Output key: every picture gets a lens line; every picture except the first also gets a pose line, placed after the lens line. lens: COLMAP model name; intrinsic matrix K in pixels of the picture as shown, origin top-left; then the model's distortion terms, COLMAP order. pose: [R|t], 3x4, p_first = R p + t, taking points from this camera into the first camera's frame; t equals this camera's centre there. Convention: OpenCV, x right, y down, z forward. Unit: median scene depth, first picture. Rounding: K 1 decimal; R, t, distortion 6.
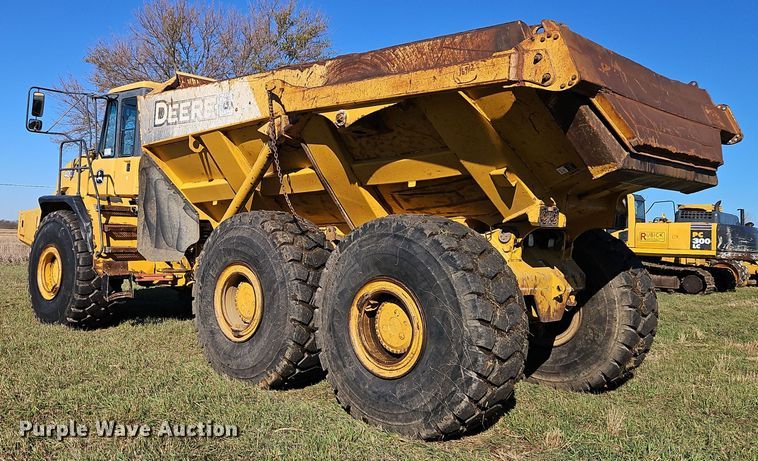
lens RADIAL K [[743.5, 0, 379.0], [0, 743.5, 230.5], [0, 0, 1]] dist [-0.001082, -0.004509]
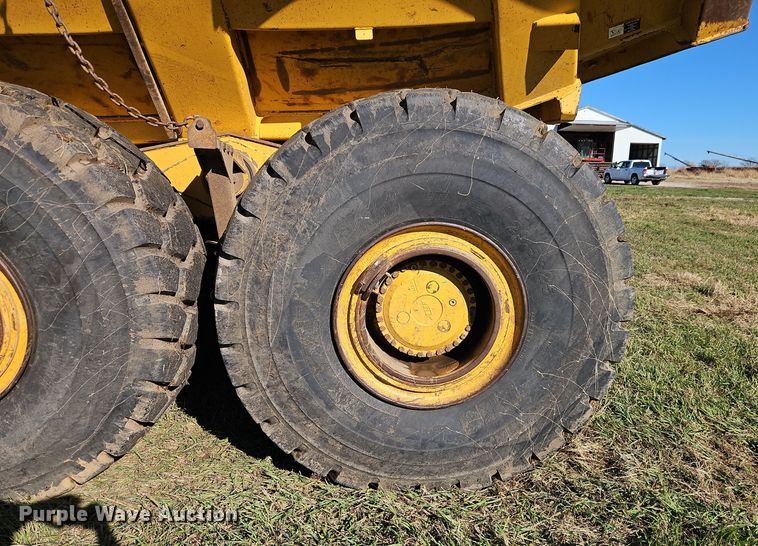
lens RADIAL K [[466.6, 0, 379.0], [0, 466.6, 273.0], [0, 0, 1]] dist [0.043791, 0.000120]
pose [[0.680201, -0.201026, 0.704922, -0.224997], [0.012311, 0.964658, 0.263217, 0.013095], [-0.732922, -0.170362, 0.658636, 0.773745]]
